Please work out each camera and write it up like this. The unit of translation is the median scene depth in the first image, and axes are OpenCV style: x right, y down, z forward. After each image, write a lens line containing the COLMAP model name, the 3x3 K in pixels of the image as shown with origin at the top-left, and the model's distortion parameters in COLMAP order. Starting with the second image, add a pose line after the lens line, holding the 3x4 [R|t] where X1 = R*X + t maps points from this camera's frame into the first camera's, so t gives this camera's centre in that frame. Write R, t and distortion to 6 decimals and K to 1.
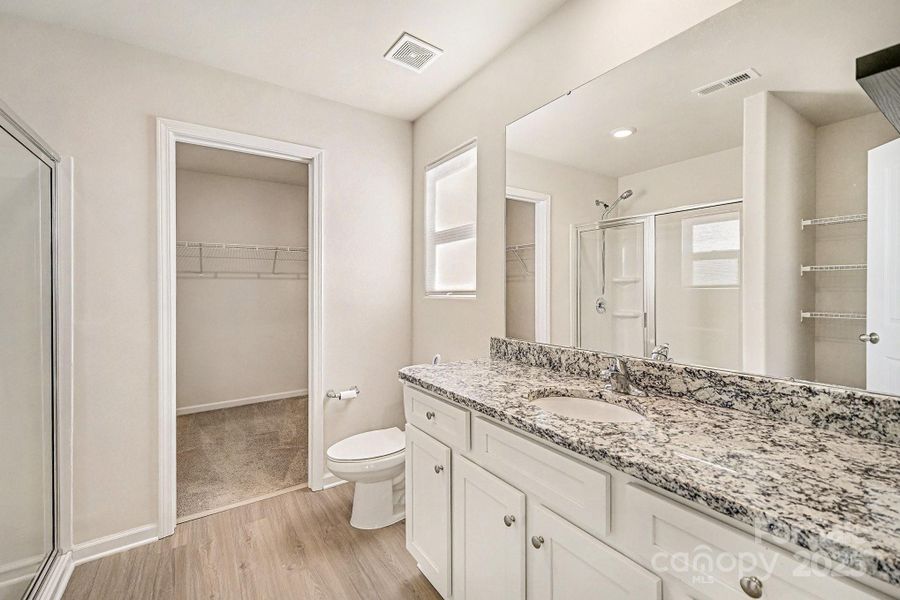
lens RADIAL K [[389.6, 0, 451.5], [0, 389.6, 294.1], [0, 0, 1]] dist [0.016936, 0.000078]
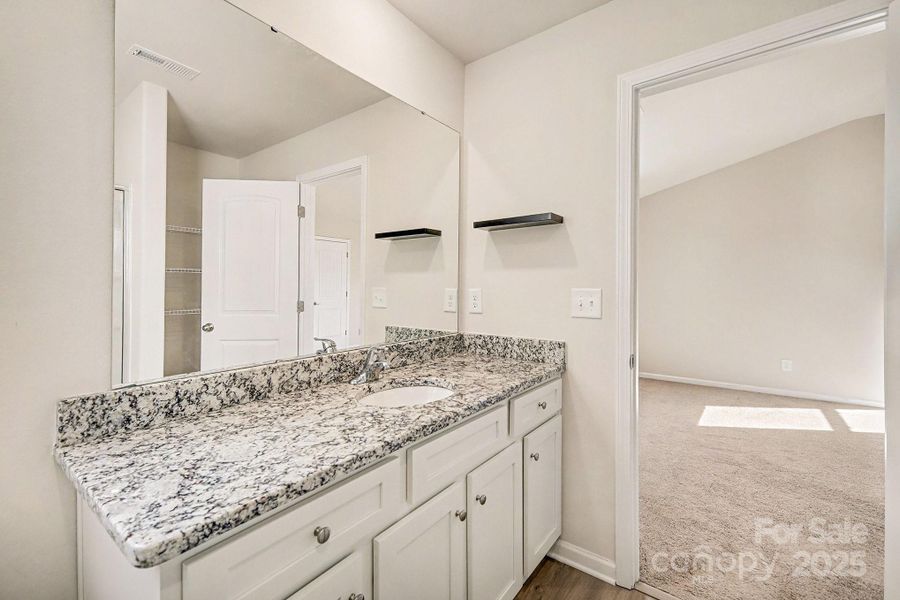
lens RADIAL K [[389.6, 0, 449.2], [0, 389.6, 292.5], [0, 0, 1]] dist [0.016936, 0.000078]
pose [[-0.333247, -0.004298, 0.942830, -0.667482], [0.014915, 0.999840, 0.009830, -0.005237], [-0.942722, 0.017338, -0.333130, 1.144227]]
